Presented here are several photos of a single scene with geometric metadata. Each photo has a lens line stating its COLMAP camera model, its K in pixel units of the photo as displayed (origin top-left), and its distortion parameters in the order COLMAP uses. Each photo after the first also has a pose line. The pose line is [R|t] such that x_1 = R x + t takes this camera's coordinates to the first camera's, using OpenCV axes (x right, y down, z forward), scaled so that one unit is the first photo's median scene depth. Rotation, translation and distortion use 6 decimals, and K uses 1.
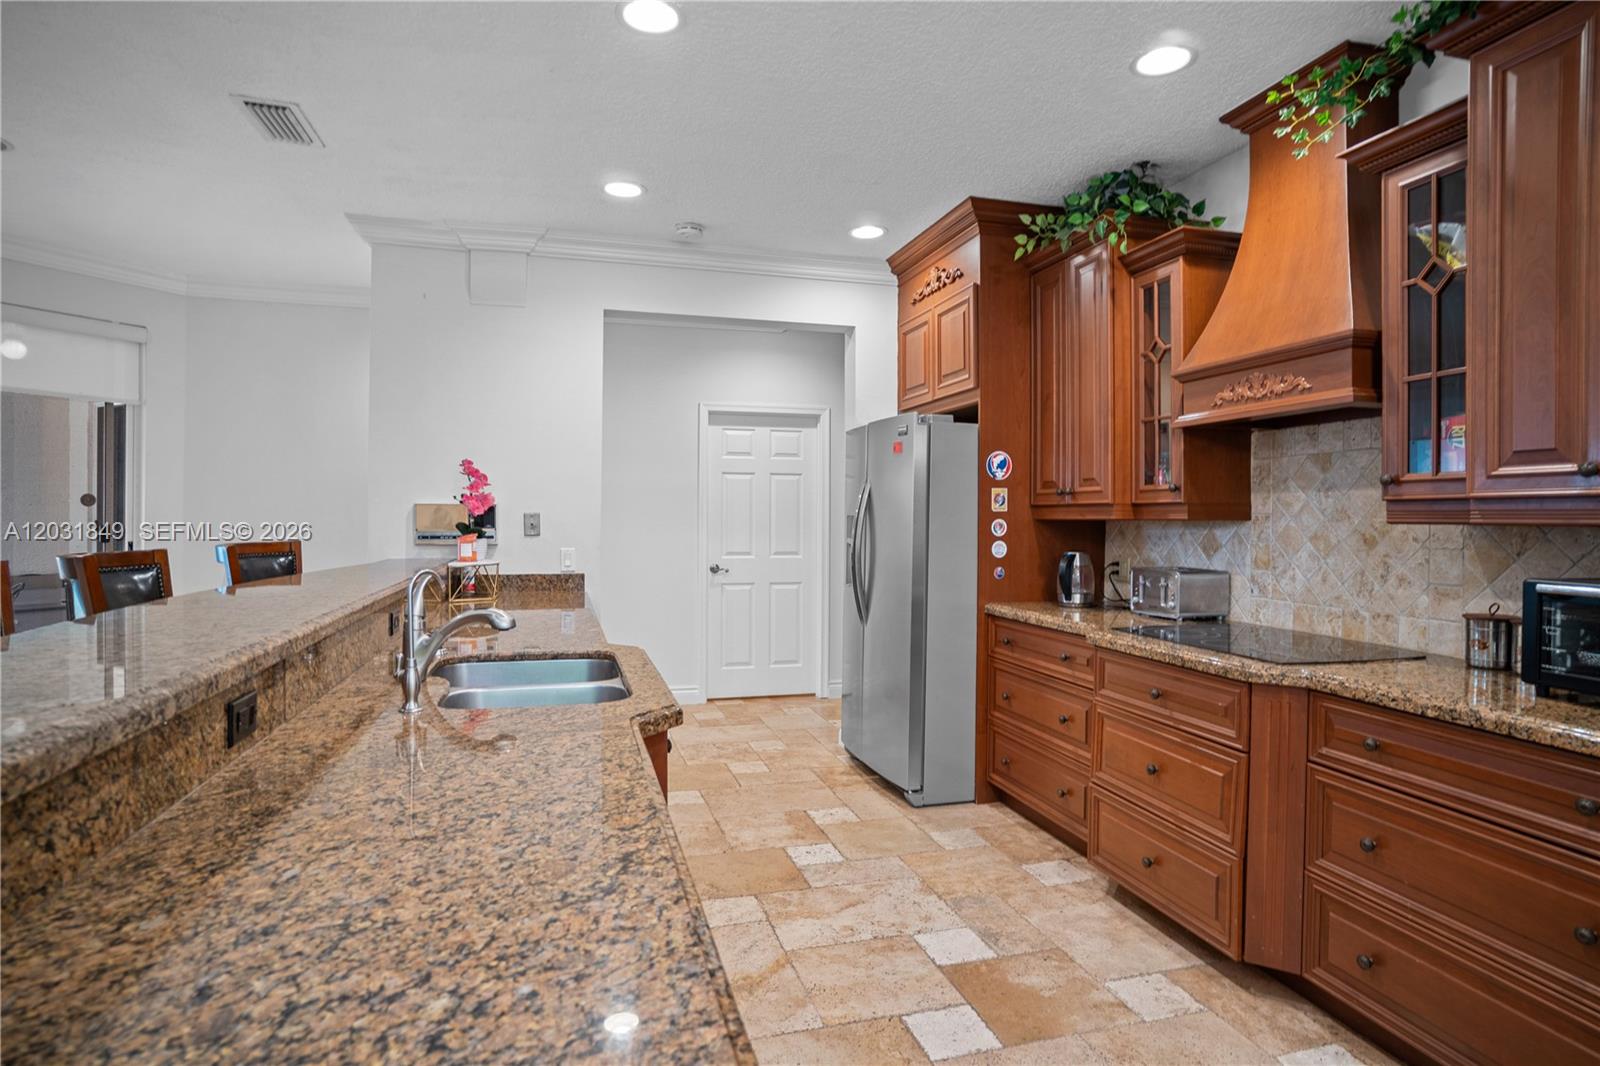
lens RADIAL K [[882.0, 0, 798.1], [0, 882.0, 497.8], [0, 0, 1]] dist [-0.052817, 0.047028]
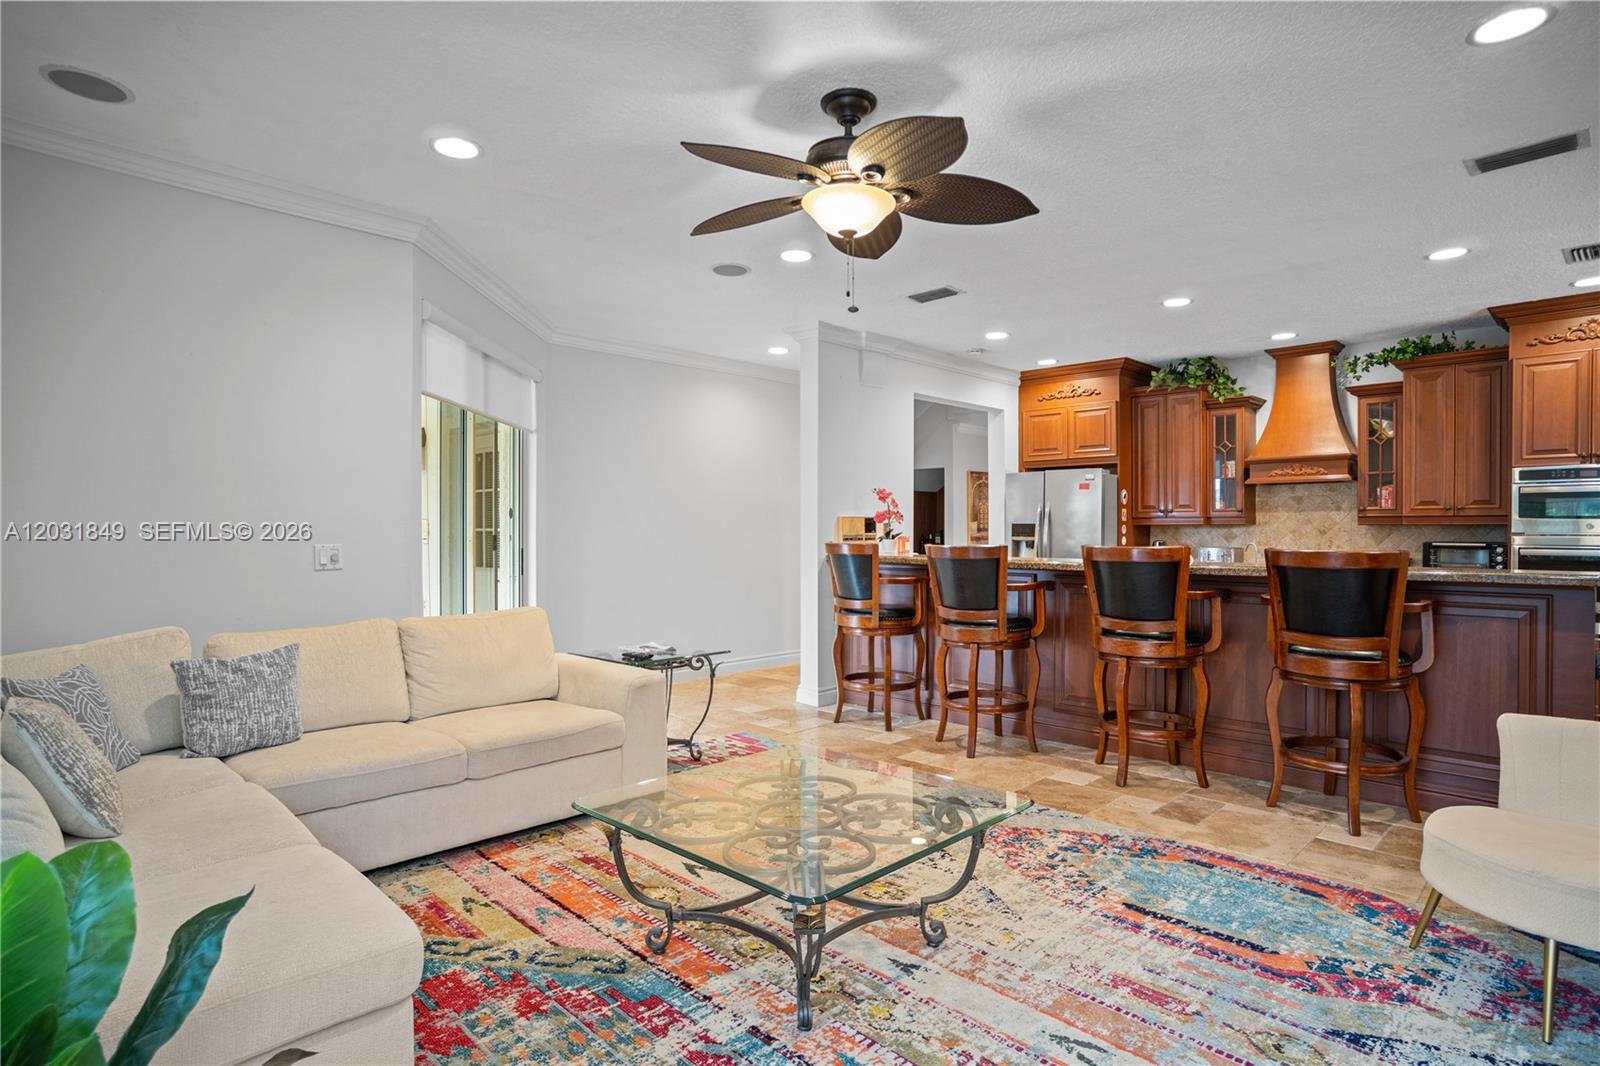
lens RADIAL K [[882.0, 0, 798.1], [0, 882.0, 497.8], [0, 0, 1]] dist [-0.052817, 0.047028]
pose [[0.865772, 0.009741, 0.500343, -1.649817], [-0.004635, 0.999924, -0.011447, -0.012045], [-0.500417, 0.007592, 0.865751, -0.361949]]
